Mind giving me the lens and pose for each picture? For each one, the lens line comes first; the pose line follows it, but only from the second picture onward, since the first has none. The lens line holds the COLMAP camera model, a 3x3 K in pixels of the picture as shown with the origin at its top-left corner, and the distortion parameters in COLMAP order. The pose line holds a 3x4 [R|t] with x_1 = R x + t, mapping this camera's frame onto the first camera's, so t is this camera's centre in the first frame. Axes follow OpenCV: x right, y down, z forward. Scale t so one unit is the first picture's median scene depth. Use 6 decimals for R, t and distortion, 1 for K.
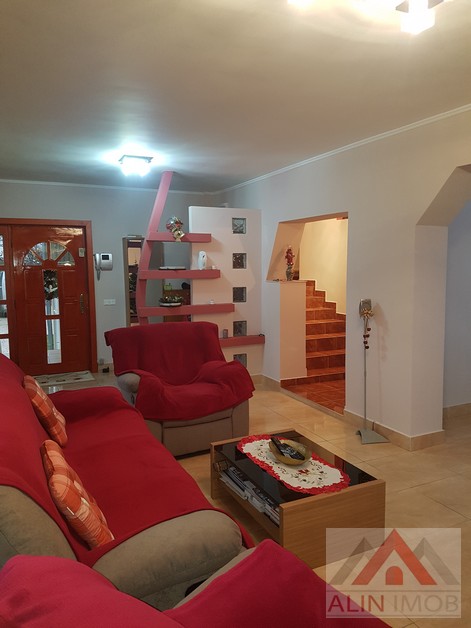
lens RADIAL K [[477.3, 0, 235.5], [0, 477.3, 314.0], [0, 0, 1]] dist [0.160200, -0.236081]
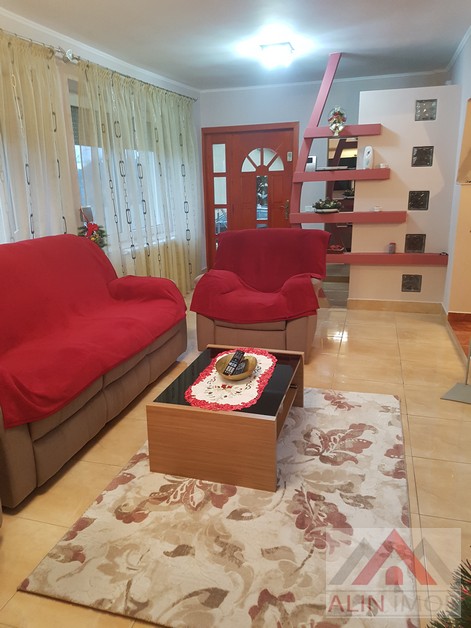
lens RADIAL K [[477.3, 0, 235.5], [0, 477.3, 314.0], [0, 0, 1]] dist [0.160200, -0.236081]
pose [[0.736387, 0.171871, -0.654366, 0.366318], [-0.056463, 0.979433, 0.193710, 0.005046], [0.674201, -0.105698, 0.730945, 0.179235]]
